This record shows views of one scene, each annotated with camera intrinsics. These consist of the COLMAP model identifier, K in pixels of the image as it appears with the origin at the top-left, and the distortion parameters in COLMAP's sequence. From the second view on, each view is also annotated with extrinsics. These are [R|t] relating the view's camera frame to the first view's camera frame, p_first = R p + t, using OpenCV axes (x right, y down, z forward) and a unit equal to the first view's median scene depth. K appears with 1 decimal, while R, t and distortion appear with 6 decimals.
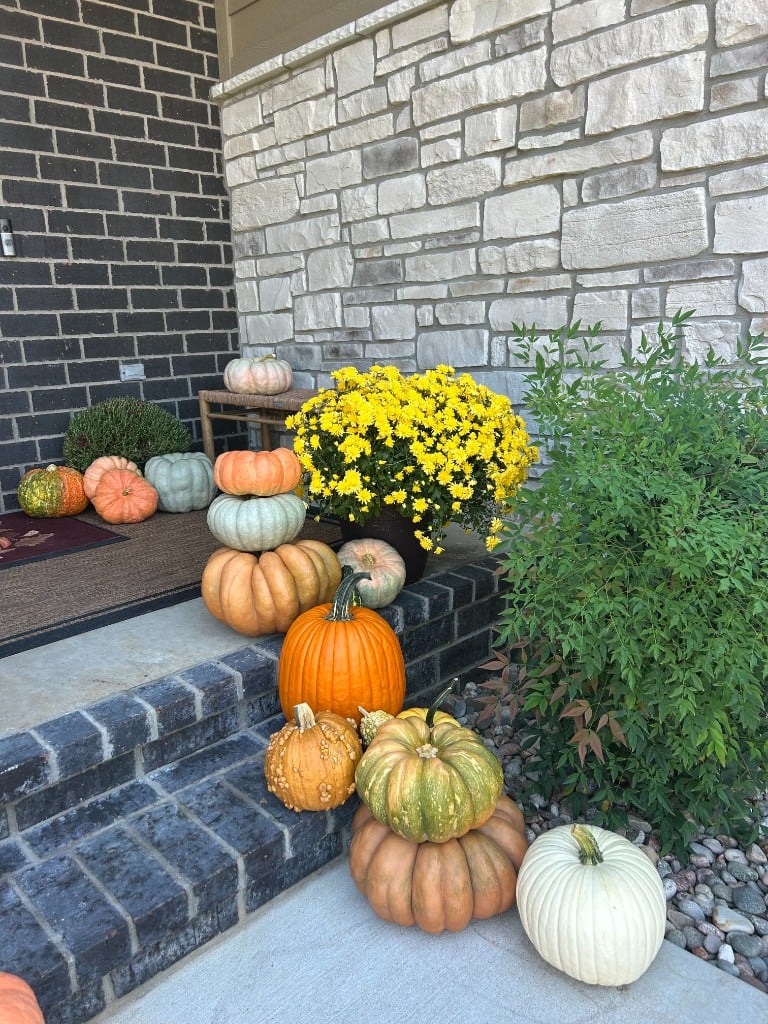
lens RADIAL K [[777.7, 0, 386.8], [0, 777.7, 509.4], [0, 0, 1]] dist [0.051991, -0.052031]
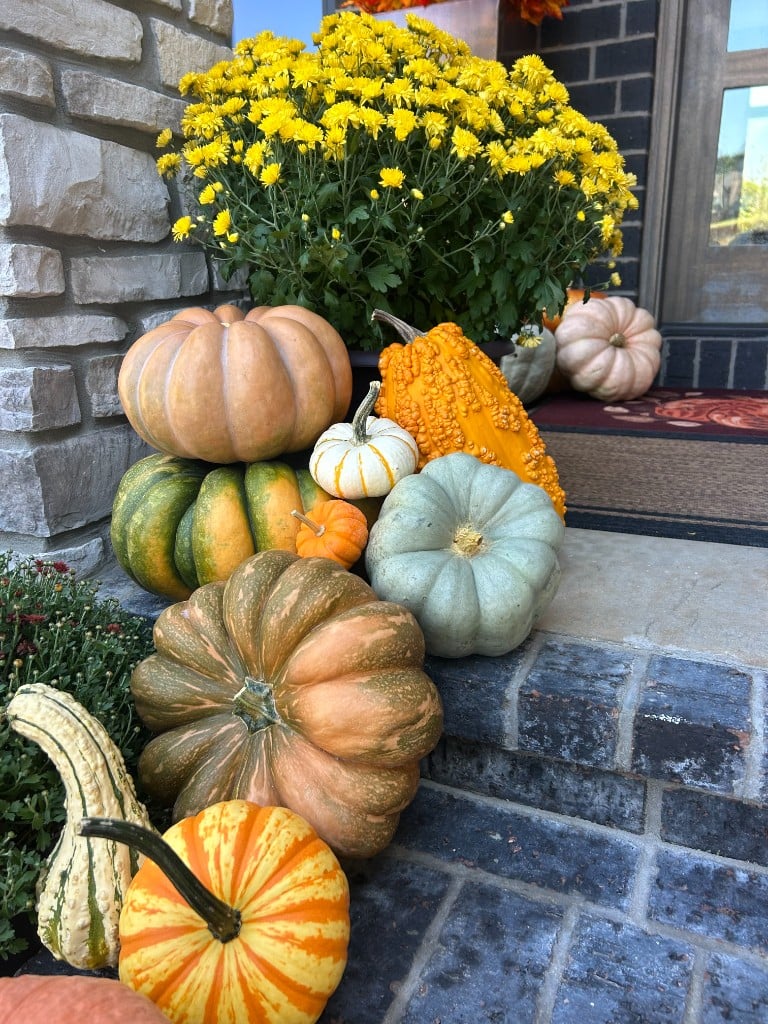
lens RADIAL K [[777.7, 0, 384.2], [0, 777.7, 509.7], [0, 0, 1]] dist [0.051991, -0.052031]
pose [[0.352420, 0.287002, -0.890747, -0.059470], [-0.216800, 0.950958, 0.220627, 0.057301], [0.910383, 0.115360, 0.397359, 0.264435]]
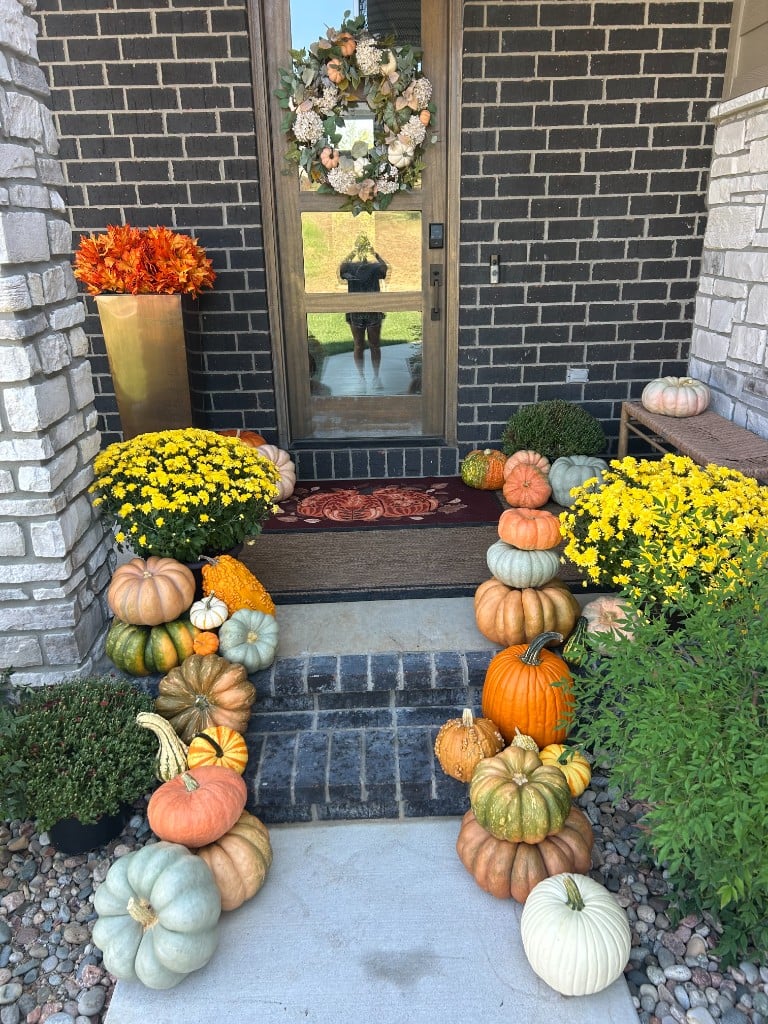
lens RADIAL K [[777.7, 0, 394.0], [0, 777.7, 514.4], [0, 0, 1]] dist [0.051991, -0.052031]
pose [[0.735265, 0.255242, -0.627882, 0.279513], [-0.166714, 0.966028, 0.197476, -0.168299], [0.656956, -0.040520, 0.752839, -0.082181]]
